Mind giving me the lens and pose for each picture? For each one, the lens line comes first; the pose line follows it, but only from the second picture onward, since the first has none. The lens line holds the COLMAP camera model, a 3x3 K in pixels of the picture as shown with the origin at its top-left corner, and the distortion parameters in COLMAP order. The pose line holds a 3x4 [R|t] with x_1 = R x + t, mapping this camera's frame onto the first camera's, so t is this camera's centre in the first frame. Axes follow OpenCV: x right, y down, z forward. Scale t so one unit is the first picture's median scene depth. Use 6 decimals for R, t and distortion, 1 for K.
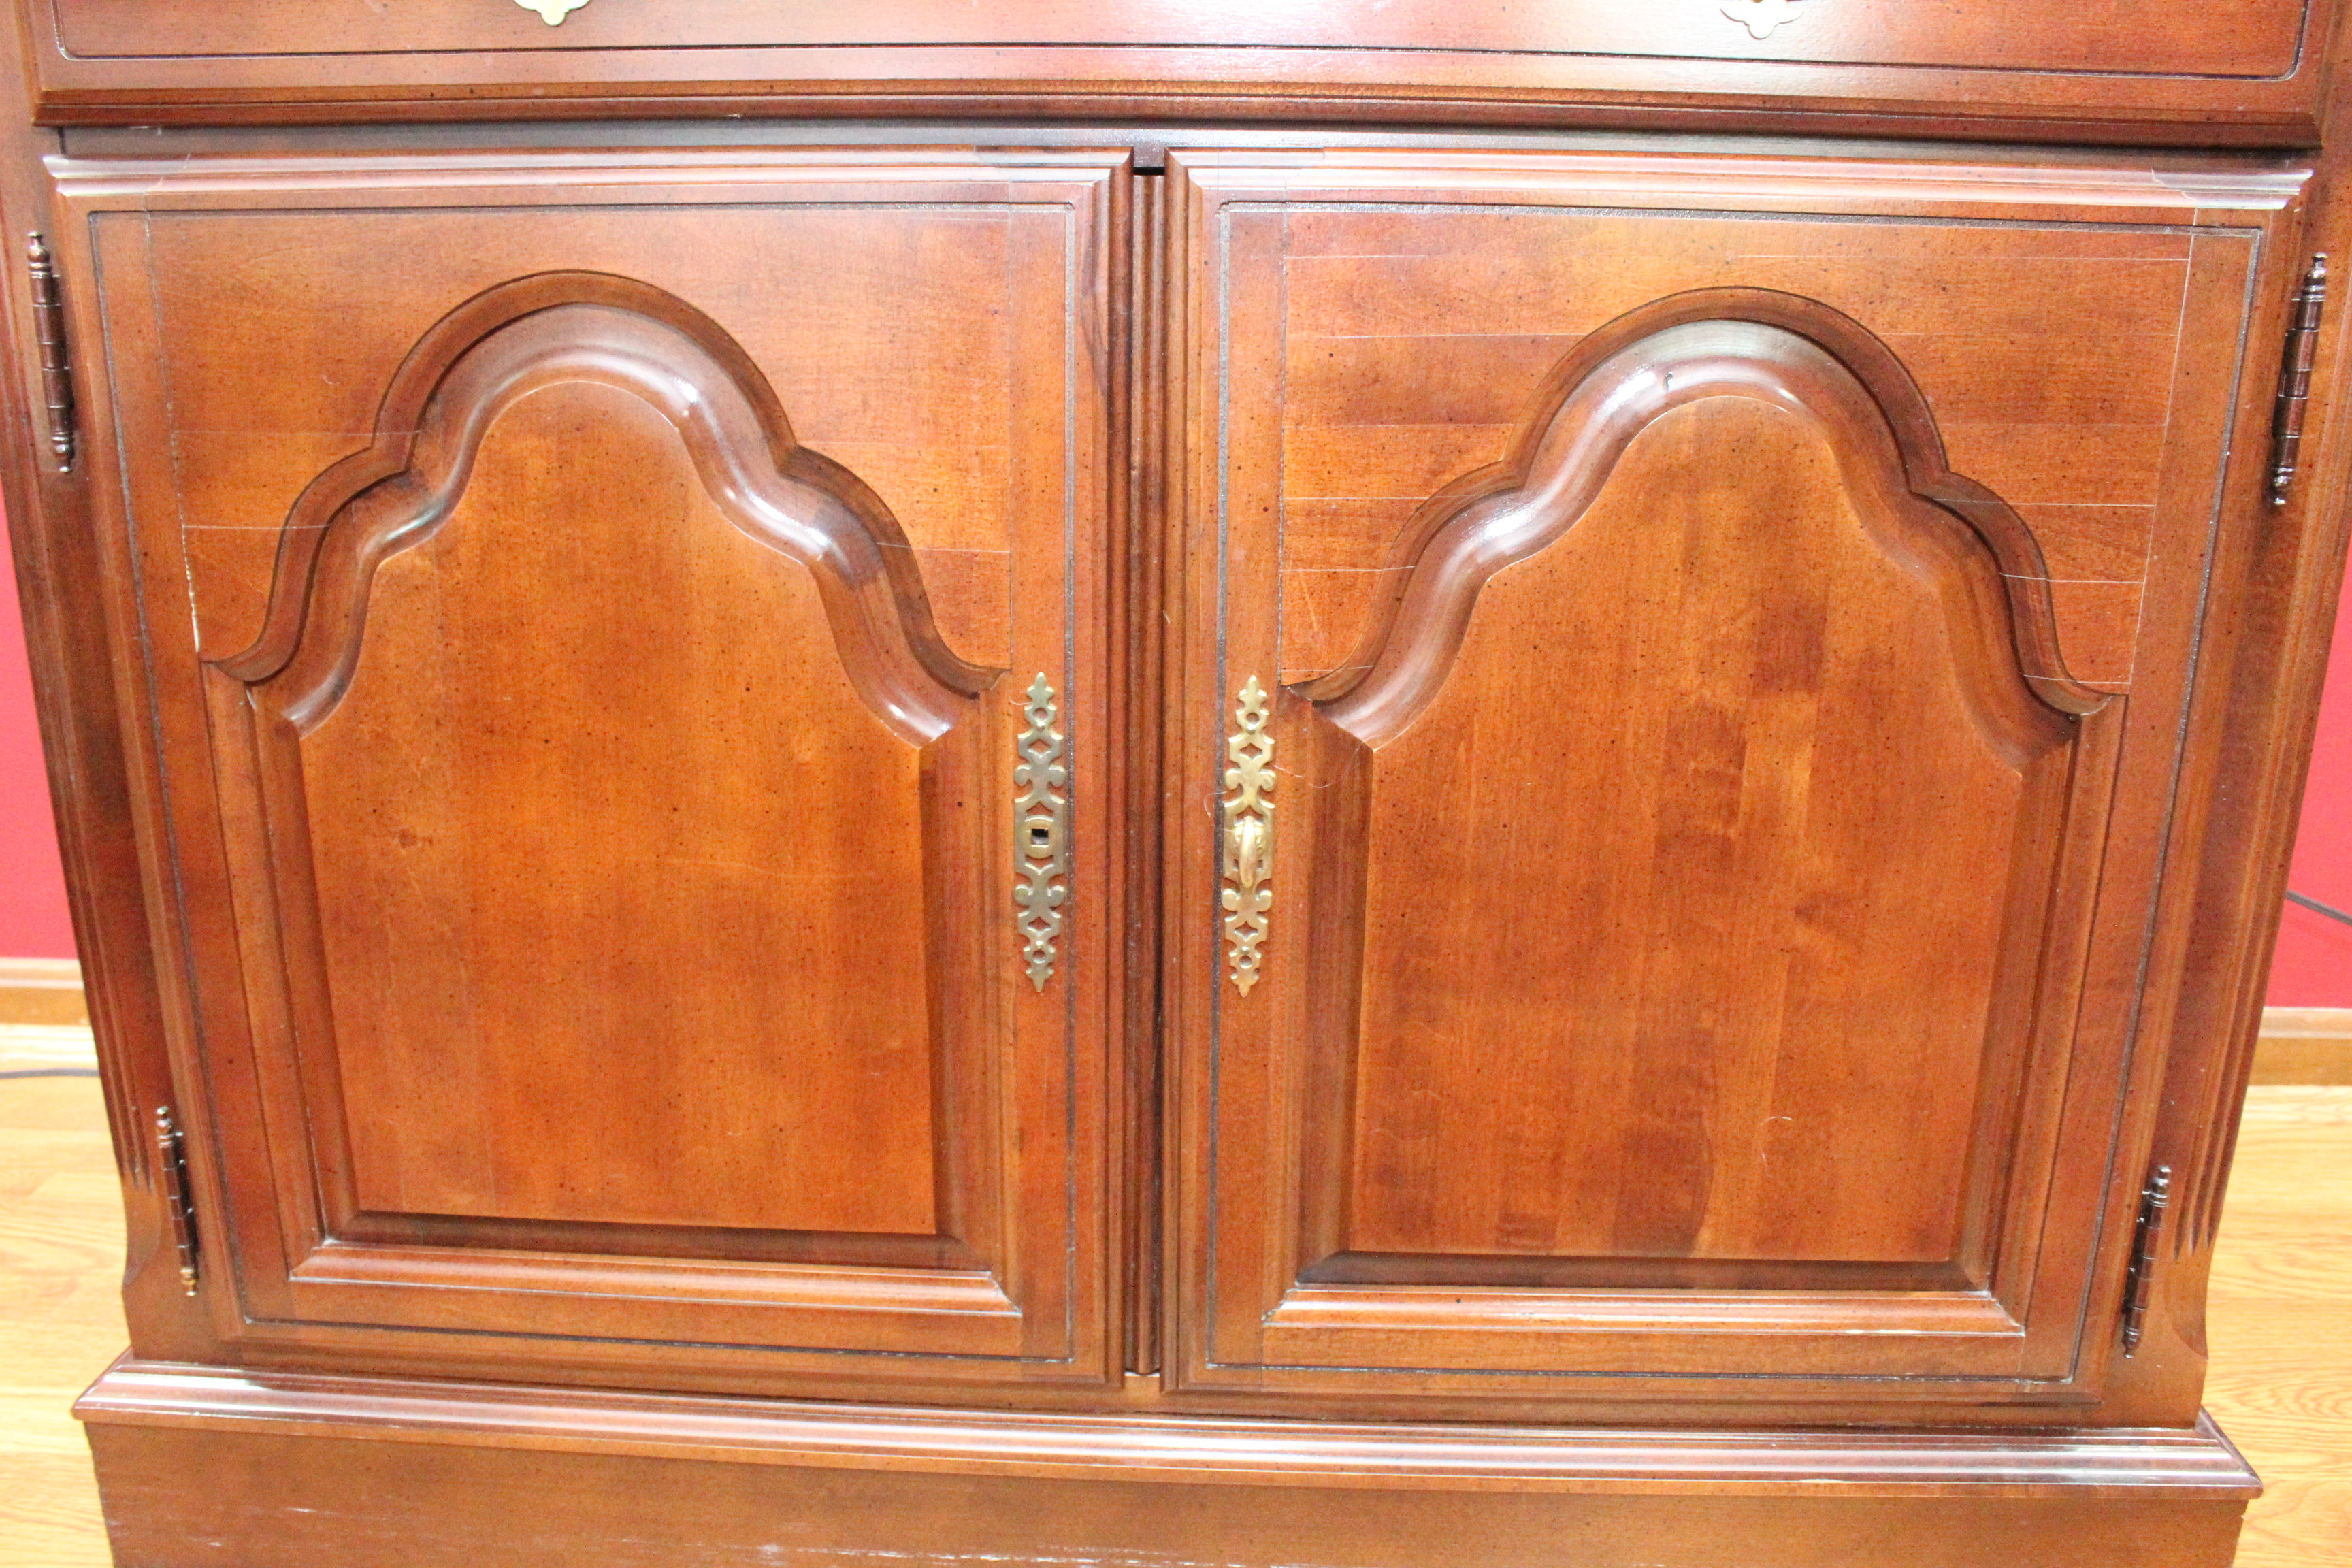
lens RADIAL K [[1929.5, 0, 1153.0], [0, 1929.5, 807.2], [0, 0, 1]] dist [-0.168879, 0.137124]
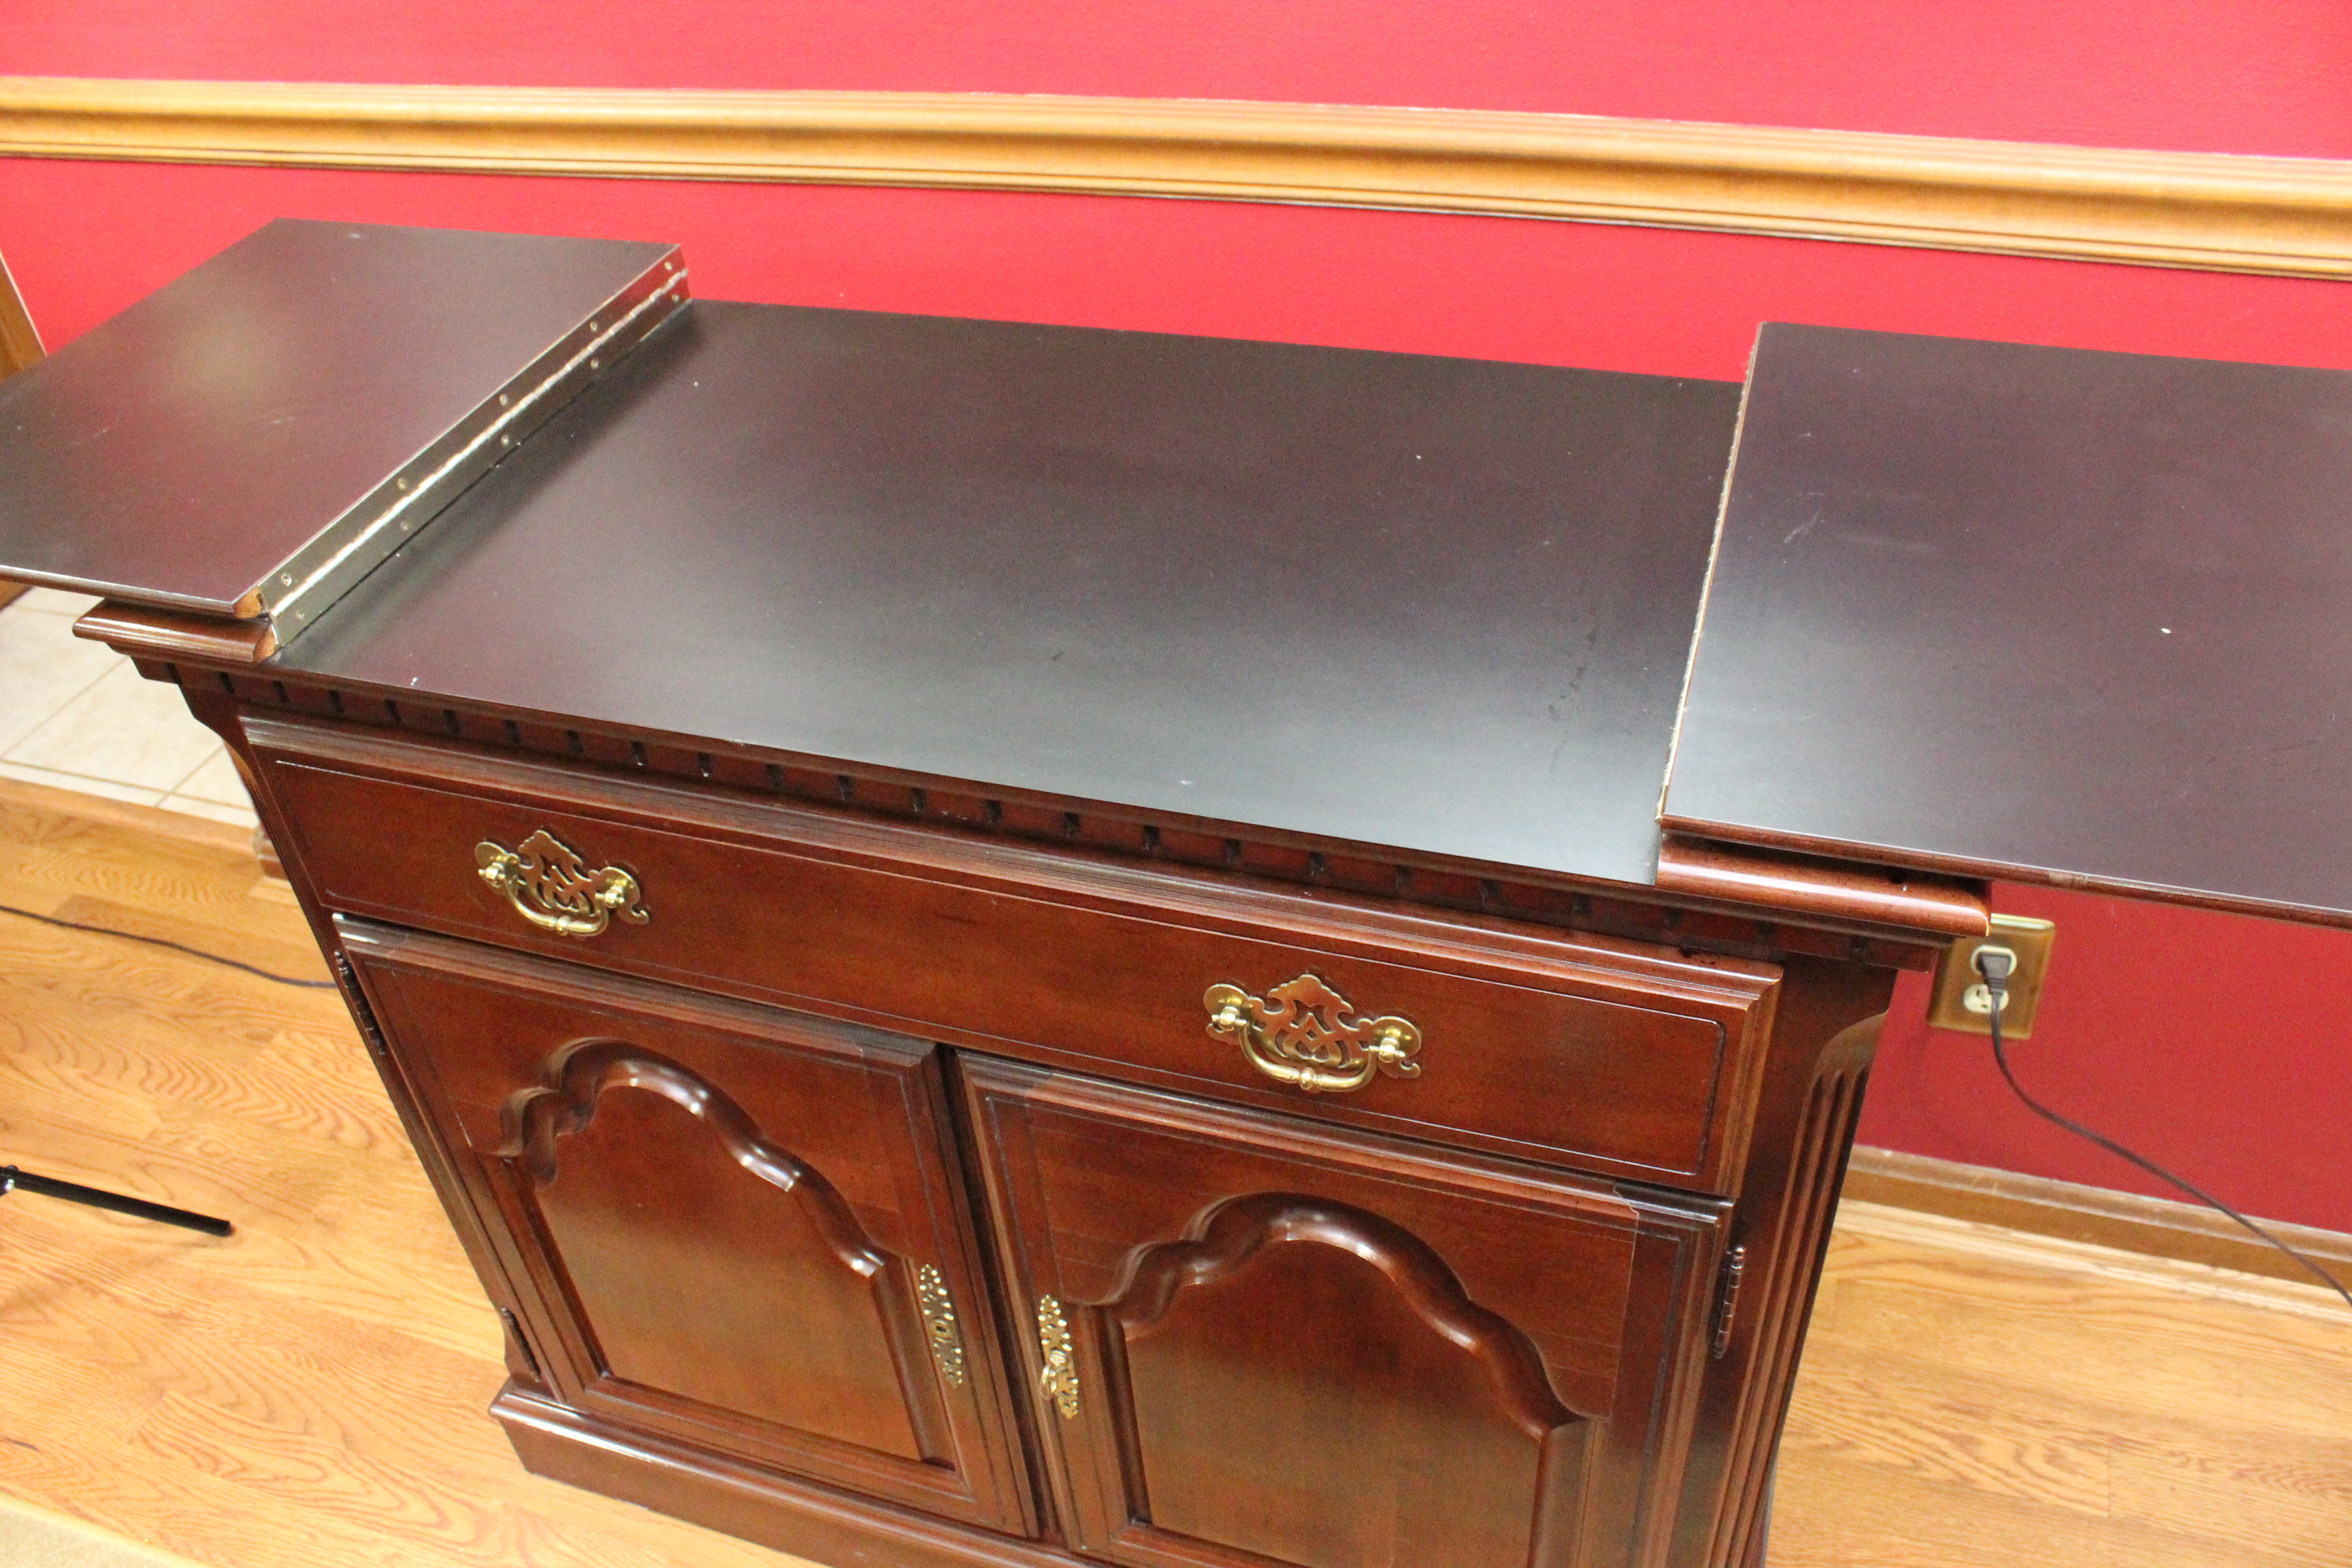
lens RADIAL K [[1929.5, 0, 1179.2], [0, 1929.5, 779.0], [0, 0, 1]] dist [-0.168879, 0.137124]
pose [[0.958944, 0.110966, -0.260984, 0.509222], [-0.006673, 0.928845, 0.370409, -1.027490], [0.283516, -0.353460, 0.891451, -0.216462]]
